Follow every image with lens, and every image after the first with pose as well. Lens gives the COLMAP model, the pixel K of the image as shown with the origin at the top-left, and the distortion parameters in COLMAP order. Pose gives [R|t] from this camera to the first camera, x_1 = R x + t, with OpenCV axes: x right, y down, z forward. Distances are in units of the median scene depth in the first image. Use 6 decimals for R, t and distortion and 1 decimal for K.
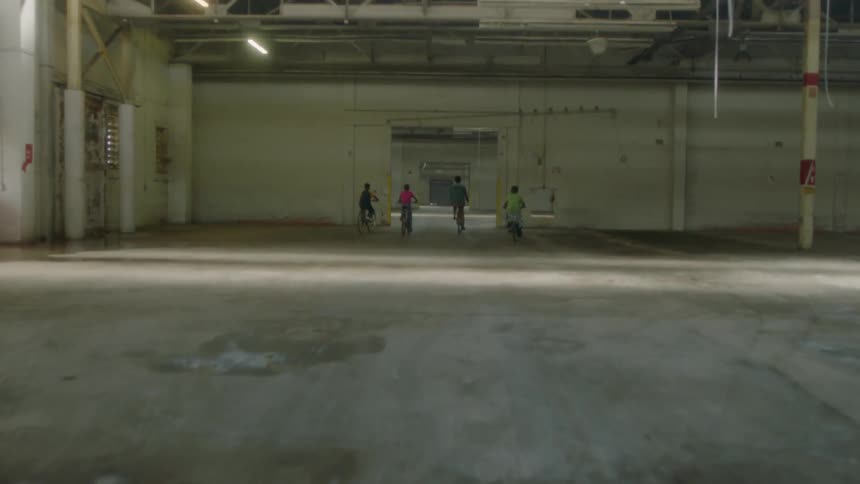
lens RADIAL K [[903.9, 0, 430.0], [0, 903.9, 242.0], [0, 0, 1]] dist [-0.087084, 0.175289]
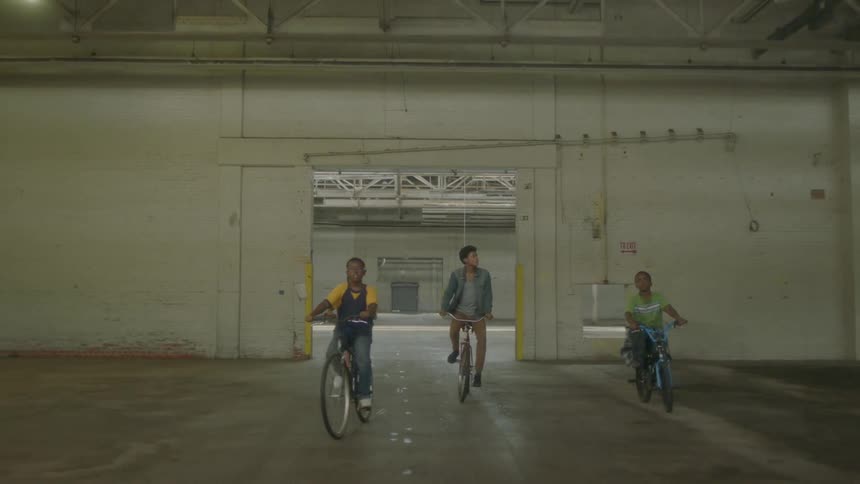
lens RADIAL K [[903.9, 0, 430.0], [0, 903.9, 242.0], [0, 0, 1]] dist [-0.087084, 0.175289]
pose [[0.999084, -0.007679, 0.042108, 0.002497], [0.012515, 0.993190, -0.115828, -0.024069], [-0.040932, 0.116248, 0.992376, 0.483702]]
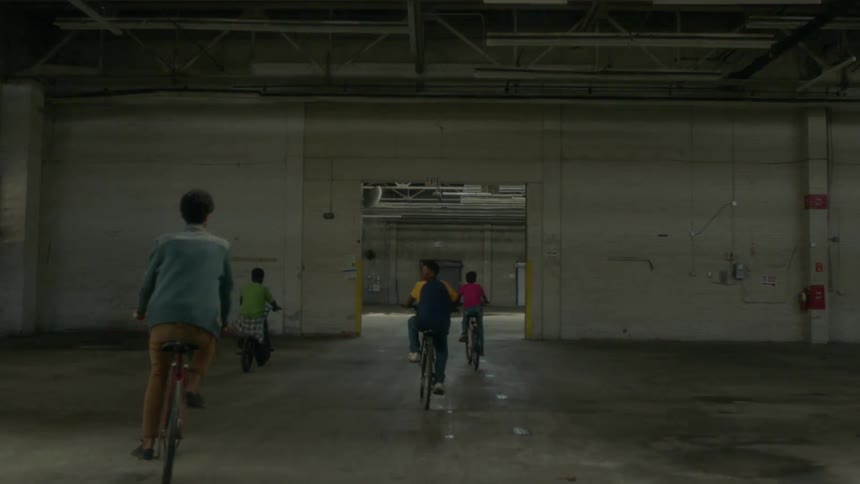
lens RADIAL K [[903.9, 0, 430.0], [0, 903.9, 242.0], [0, 0, 1]] dist [-0.087084, 0.175289]
pose [[0.999940, -0.009088, -0.006060, 0.027682], [0.008433, 0.994892, -0.100597, -0.077042], [0.006943, 0.100540, 0.994909, 1.449190]]
